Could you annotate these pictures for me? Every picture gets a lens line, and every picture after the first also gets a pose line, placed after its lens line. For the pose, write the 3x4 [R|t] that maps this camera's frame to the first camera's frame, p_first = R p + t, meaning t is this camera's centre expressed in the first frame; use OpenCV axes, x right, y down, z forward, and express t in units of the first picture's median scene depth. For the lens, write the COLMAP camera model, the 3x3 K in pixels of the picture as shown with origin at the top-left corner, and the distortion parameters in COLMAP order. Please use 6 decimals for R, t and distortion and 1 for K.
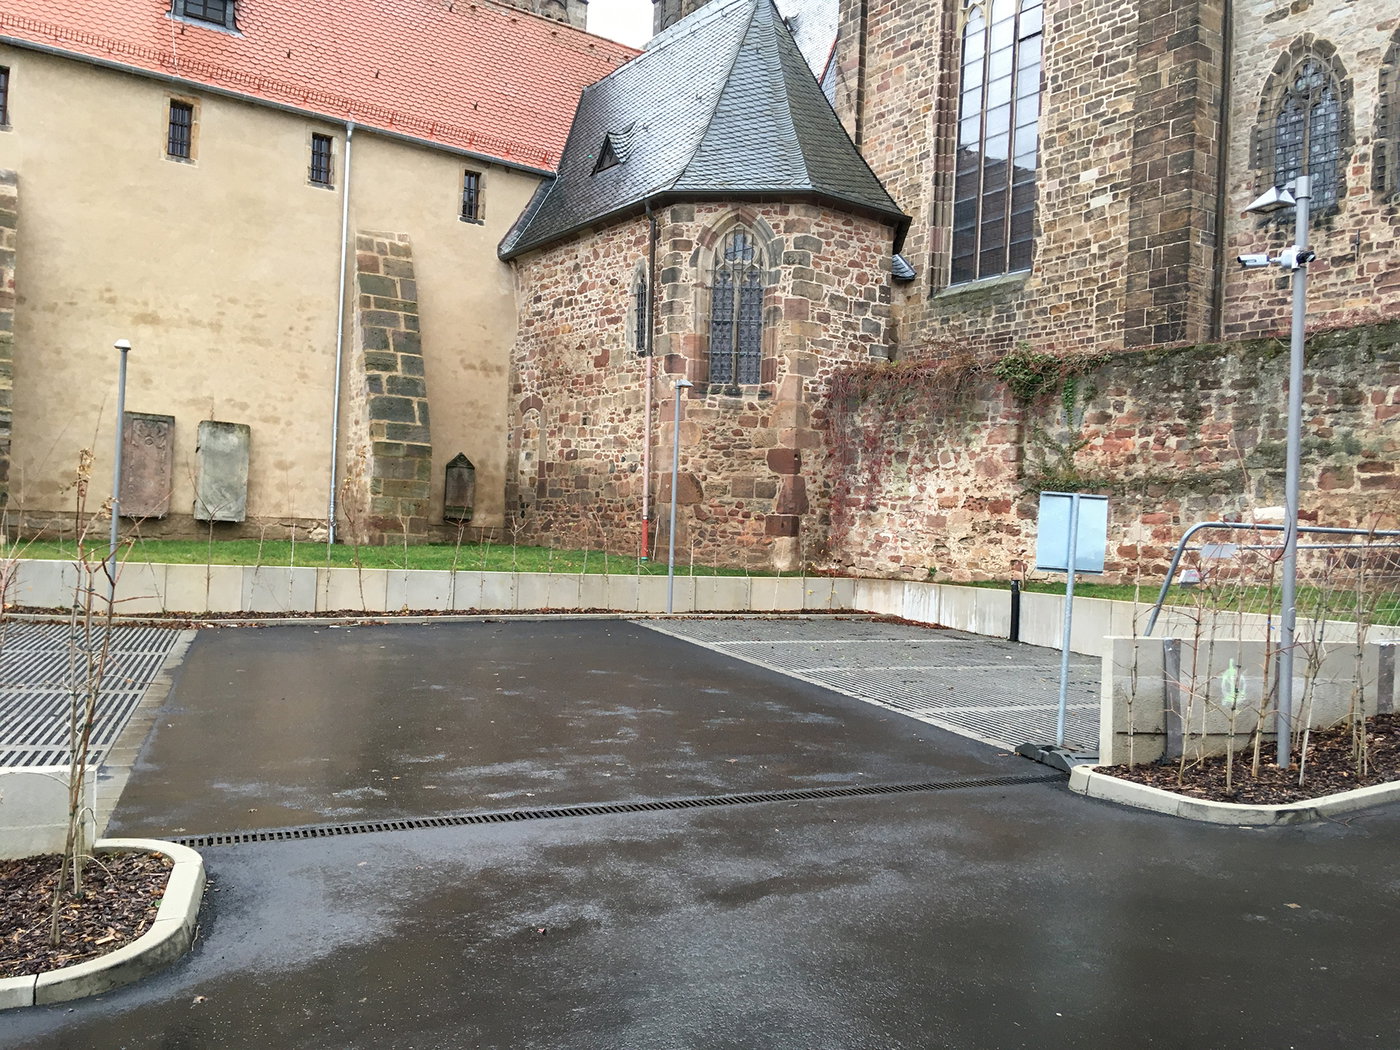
lens RADIAL K [[1168.5, 0, 700.0], [0, 1168.5, 525.0], [0, 0, 1]] dist [0.133137, -0.193060]
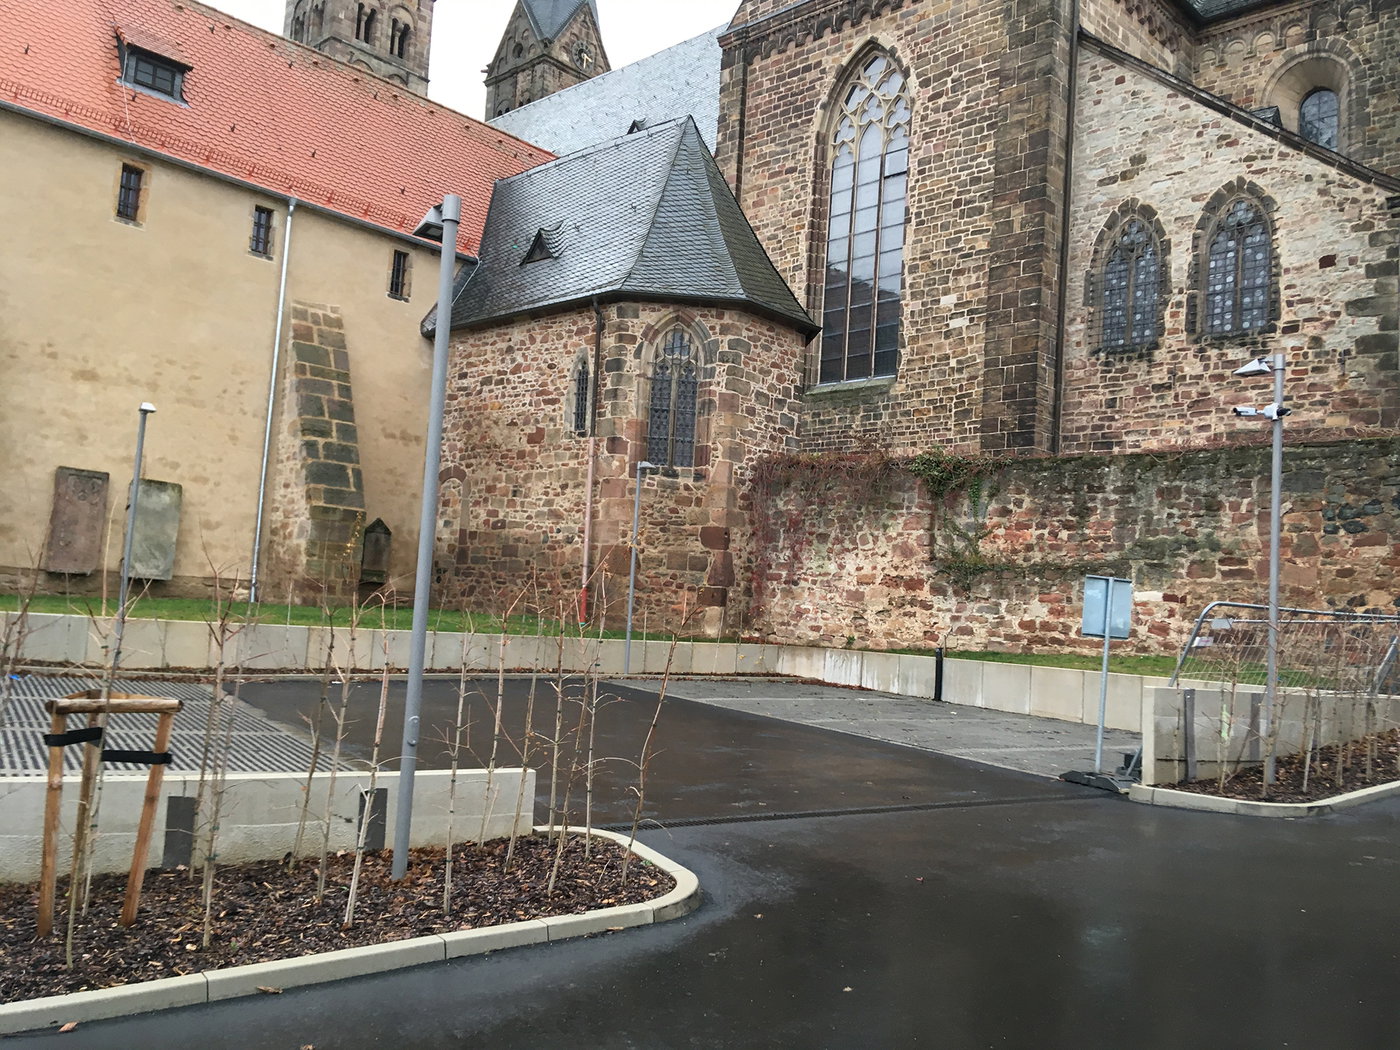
lens RADIAL K [[1168.5, 0, 700.0], [0, 1168.5, 525.0], [0, 0, 1]] dist [0.133137, -0.193060]
pose [[0.980300, 0.035751, 0.194251, -0.145274], [-0.023805, 0.997699, -0.063486, 0.003604], [-0.196073, 0.057612, 0.978895, -0.072347]]
